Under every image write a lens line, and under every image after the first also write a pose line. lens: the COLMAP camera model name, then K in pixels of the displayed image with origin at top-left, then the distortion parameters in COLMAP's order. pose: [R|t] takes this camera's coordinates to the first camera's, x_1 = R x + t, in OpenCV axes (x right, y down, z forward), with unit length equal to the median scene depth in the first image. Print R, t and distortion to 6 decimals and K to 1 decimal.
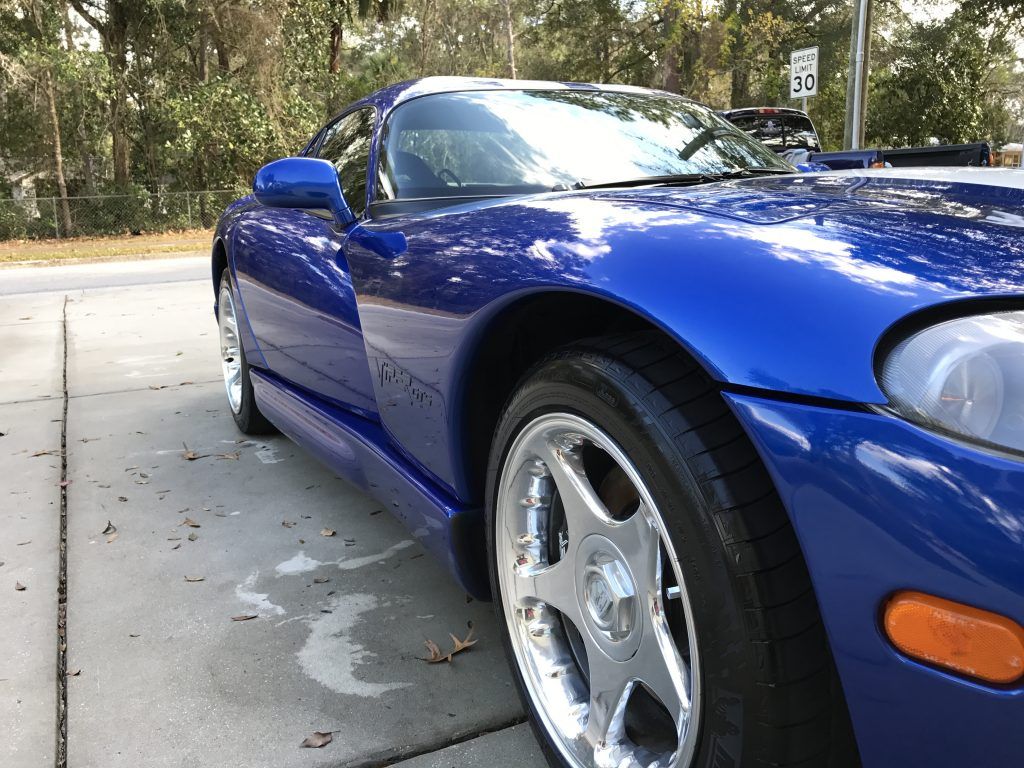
lens RADIAL K [[837.7, 0, 513.5], [0, 837.7, 382.3], [0, 0, 1]] dist [0.019460, -0.009403]
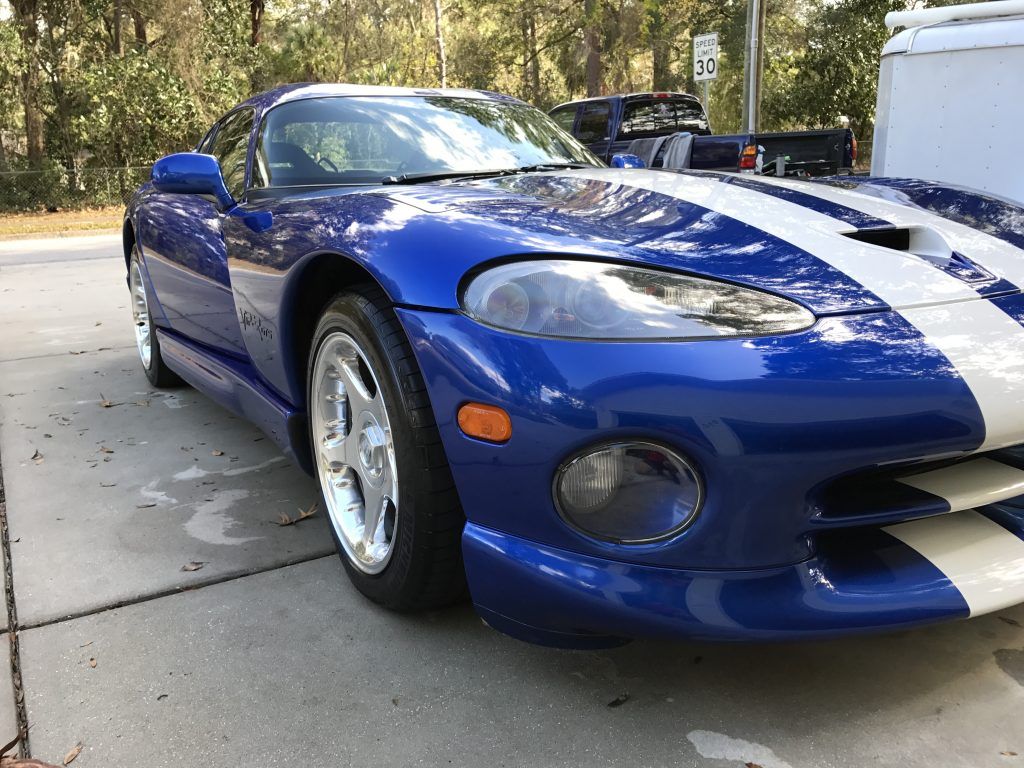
lens RADIAL K [[837.7, 0, 510.1], [0, 837.7, 384.1], [0, 0, 1]] dist [0.019460, -0.009403]
pose [[0.997372, -0.015919, 0.070678, 0.075238], [0.013835, 0.999458, 0.029885, 0.025908], [-0.071116, -0.028829, 0.997051, -0.166251]]
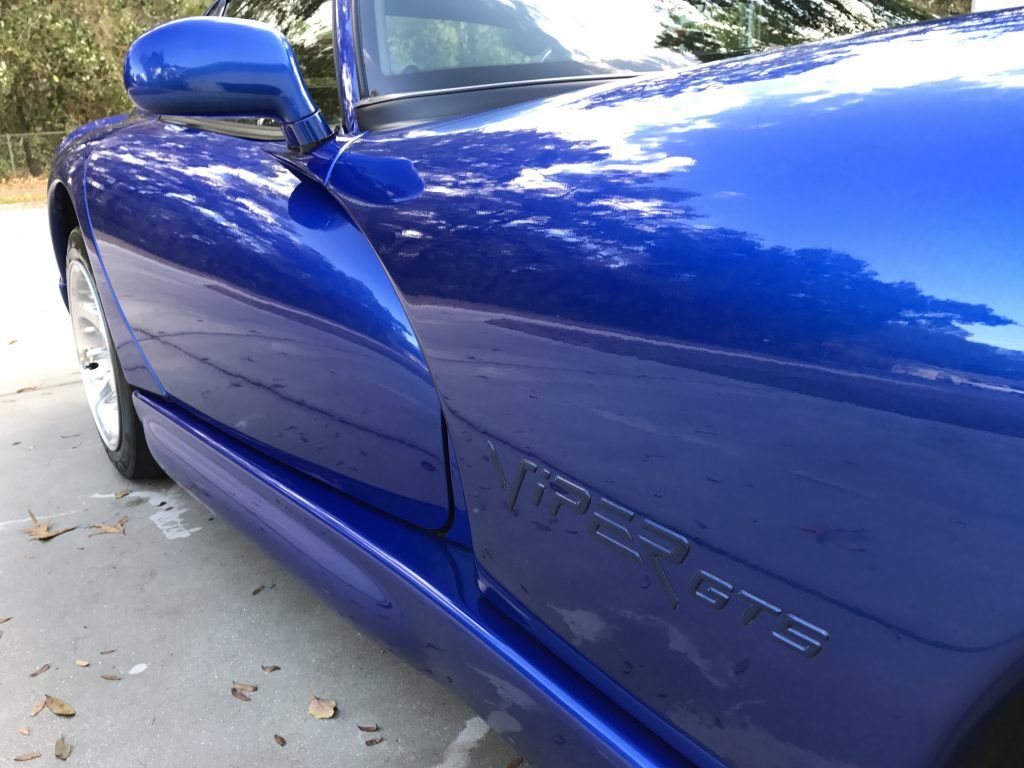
lens RADIAL K [[837.7, 0, 510.1], [0, 837.7, 379.0], [0, 0, 1]] dist [0.019460, -0.009403]
pose [[0.987428, -0.064044, 0.144516, -0.097877], [0.054277, 0.996030, 0.070550, -0.041569], [-0.148461, -0.061819, 0.986984, 0.264136]]
